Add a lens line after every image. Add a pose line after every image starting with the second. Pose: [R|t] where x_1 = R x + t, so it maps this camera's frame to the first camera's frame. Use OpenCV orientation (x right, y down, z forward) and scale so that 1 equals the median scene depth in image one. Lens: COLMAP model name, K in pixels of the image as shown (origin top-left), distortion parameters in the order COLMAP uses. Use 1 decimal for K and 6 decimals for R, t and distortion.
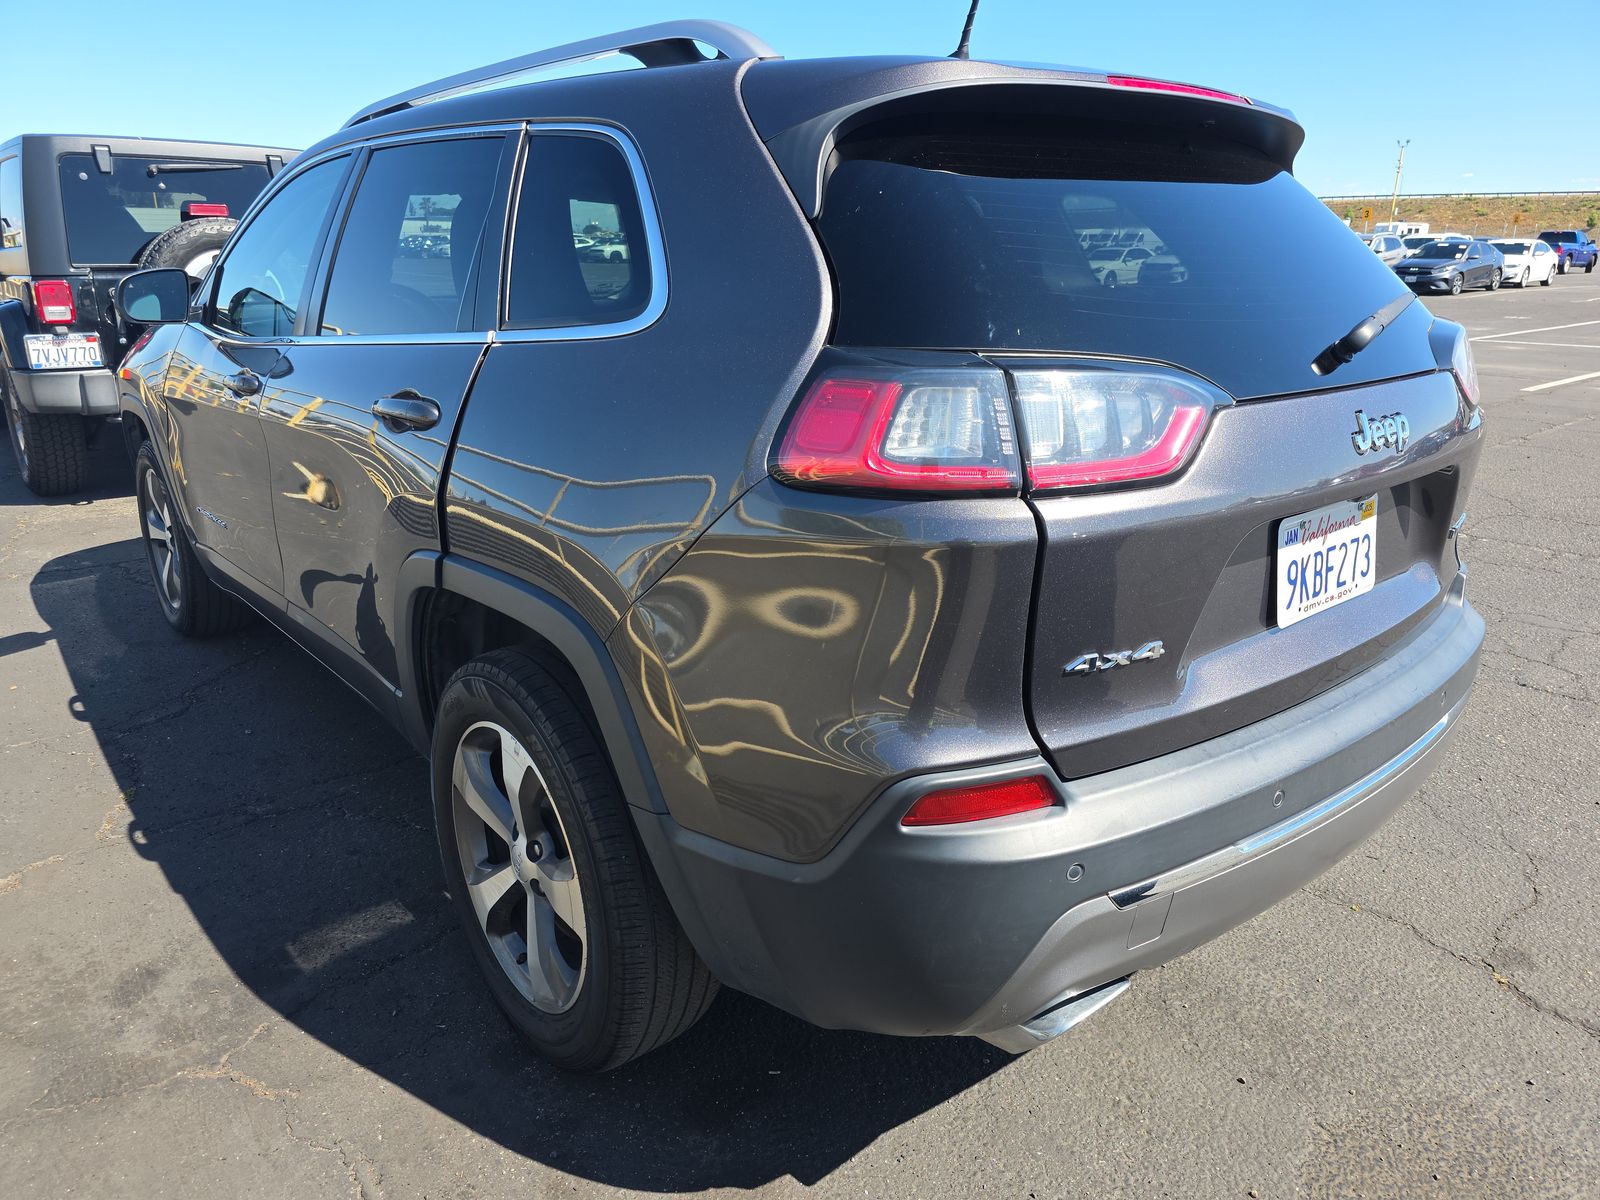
lens RADIAL K [[1046.9, 0, 800.0], [0, 1046.9, 600.0], [0, 0, 1]] dist [0.045588, -0.000198]
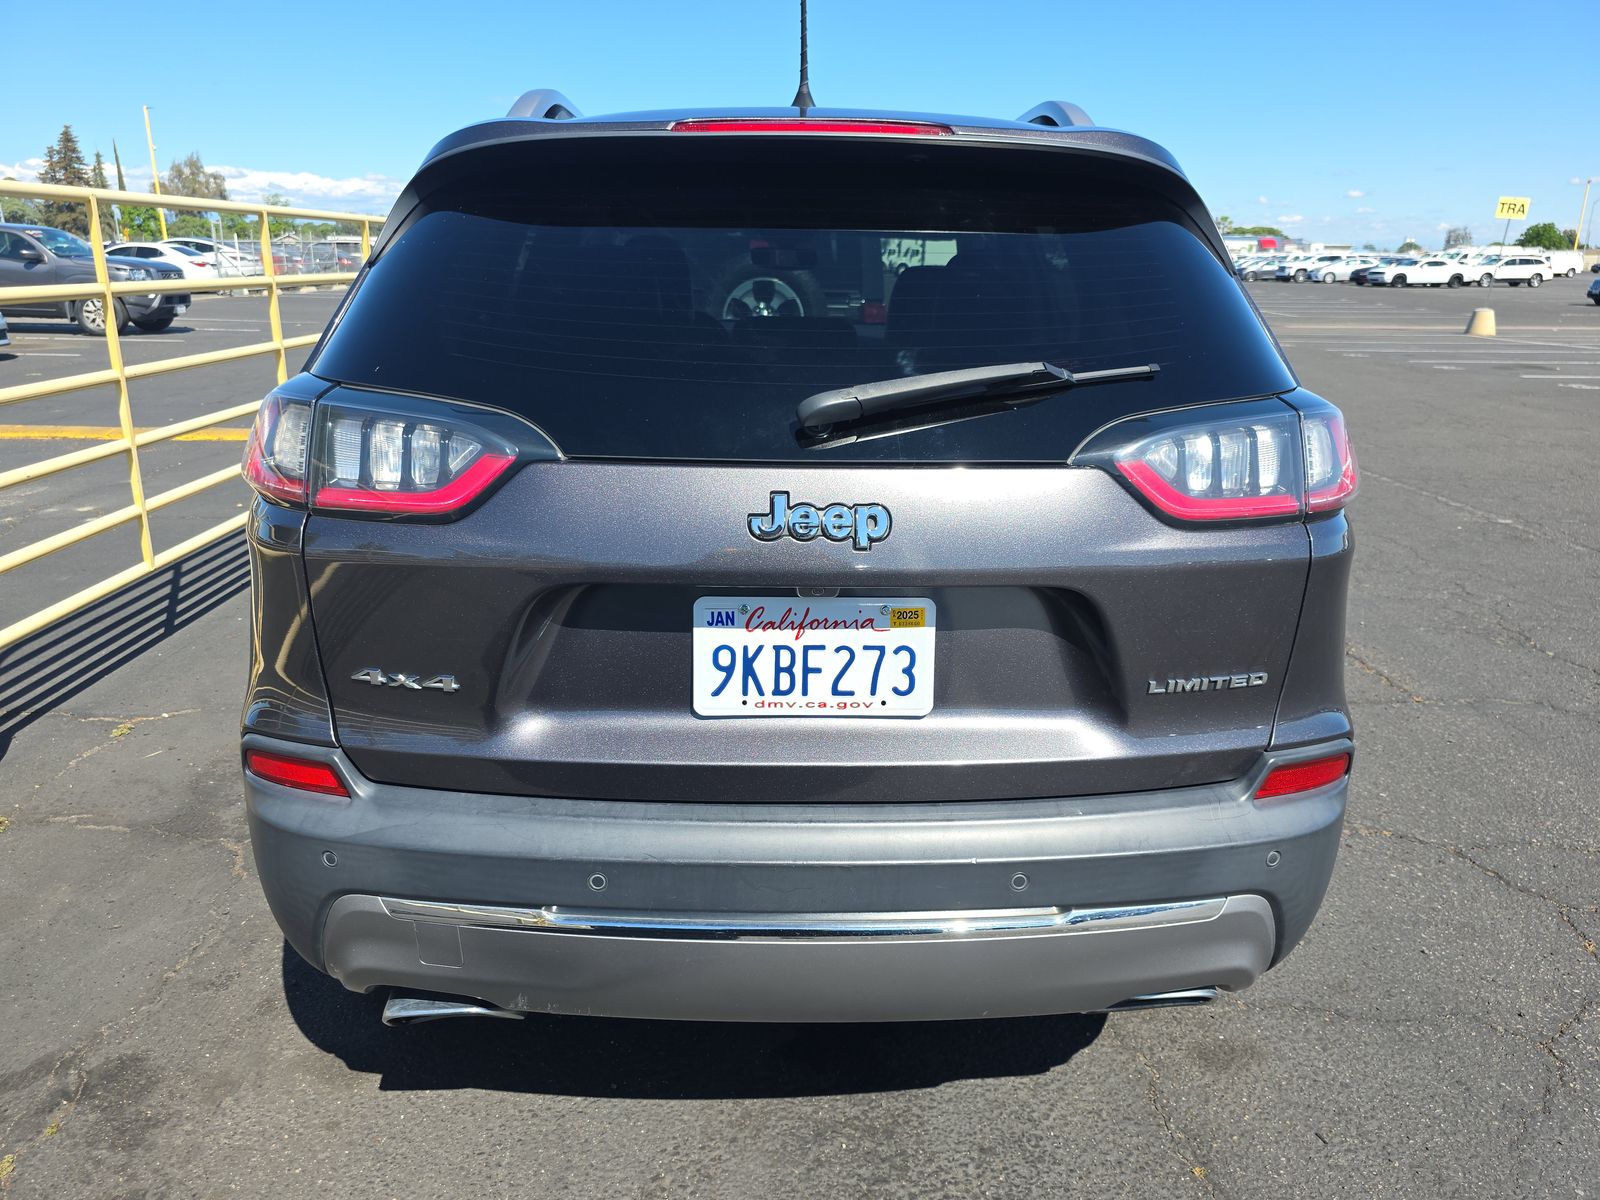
lens RADIAL K [[1046.9, 0, 800.0], [0, 1046.9, 600.0], [0, 0, 1]] dist [0.045588, -0.000198]
pose [[0.787618, 0.192980, -0.585163, 0.961112], [-0.204755, 0.977692, 0.046835, -0.120985], [0.581148, 0.082927, 0.809562, 0.285823]]
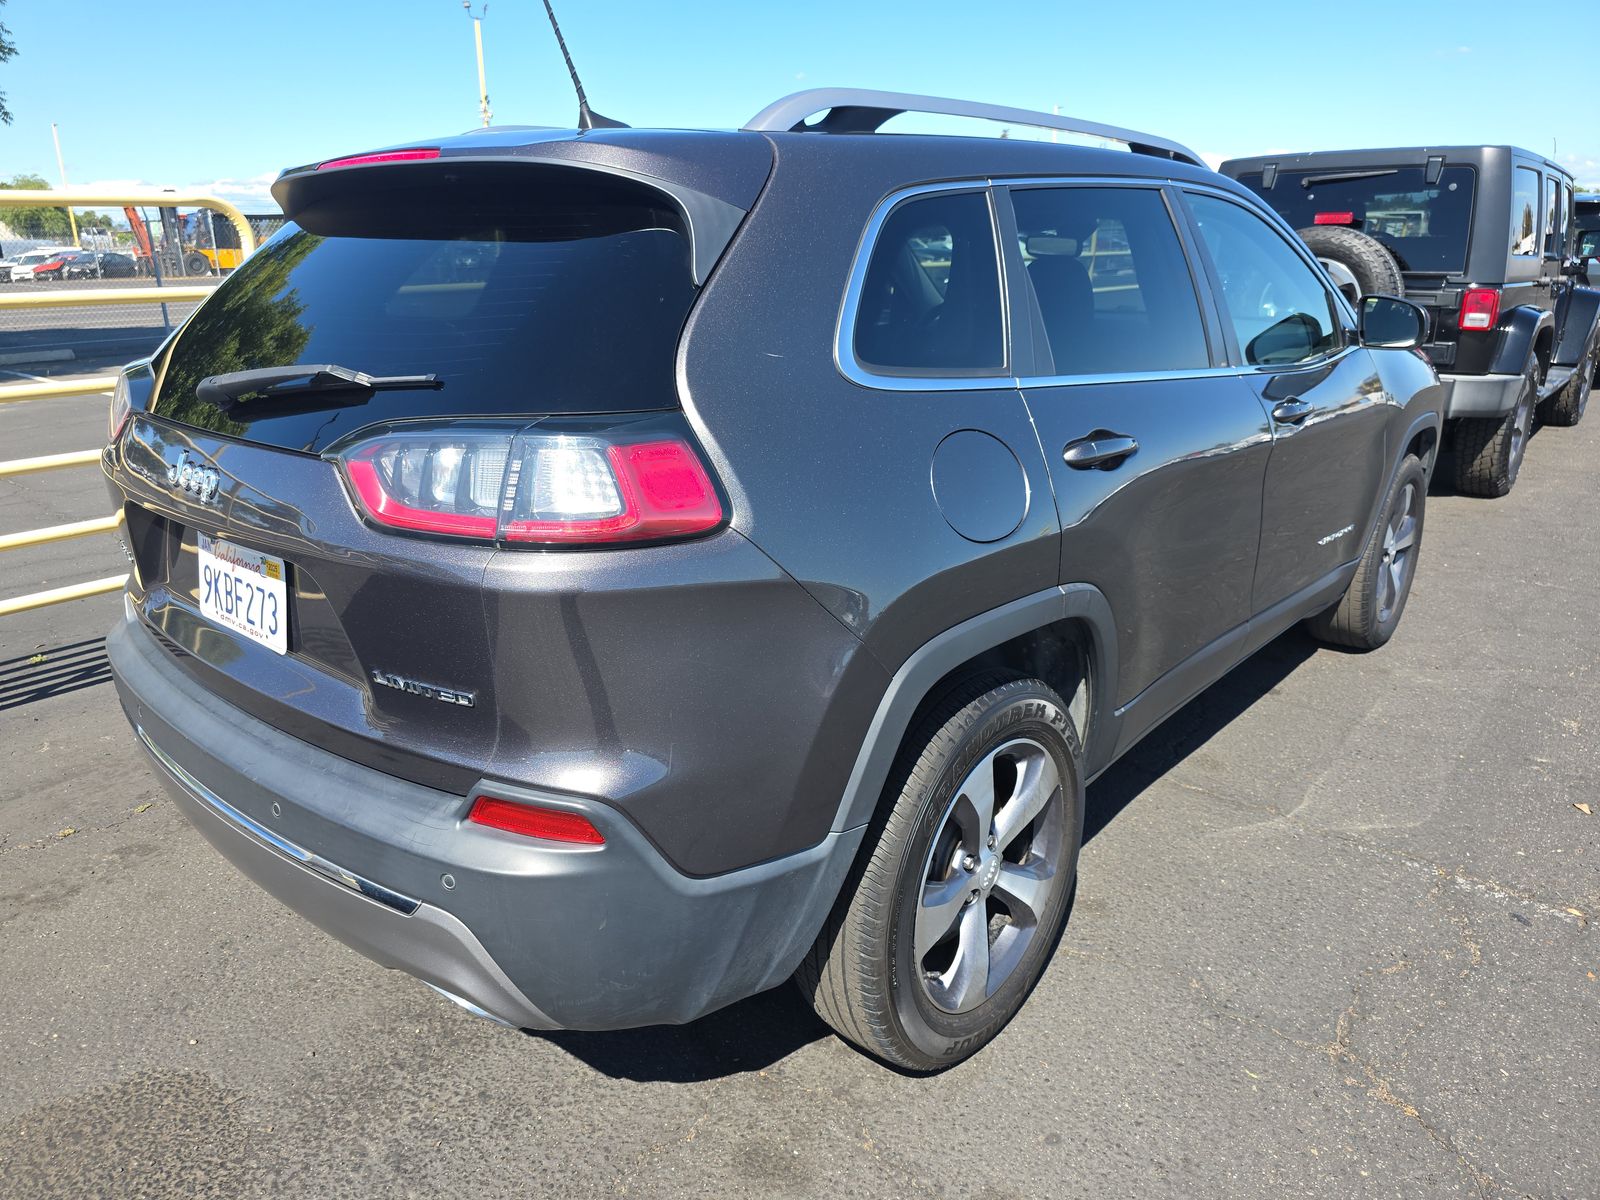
lens RADIAL K [[1071.8, 0, 800.0], [0, 1071.8, 600.0], [0, 0, 1]] dist [0.046483, -0.000306]
pose [[0.157349, 0.307131, -0.938569, 1.605472], [-0.301565, 0.919955, 0.250483, -0.471693], [0.940372, 0.243626, 0.237374, 1.249209]]
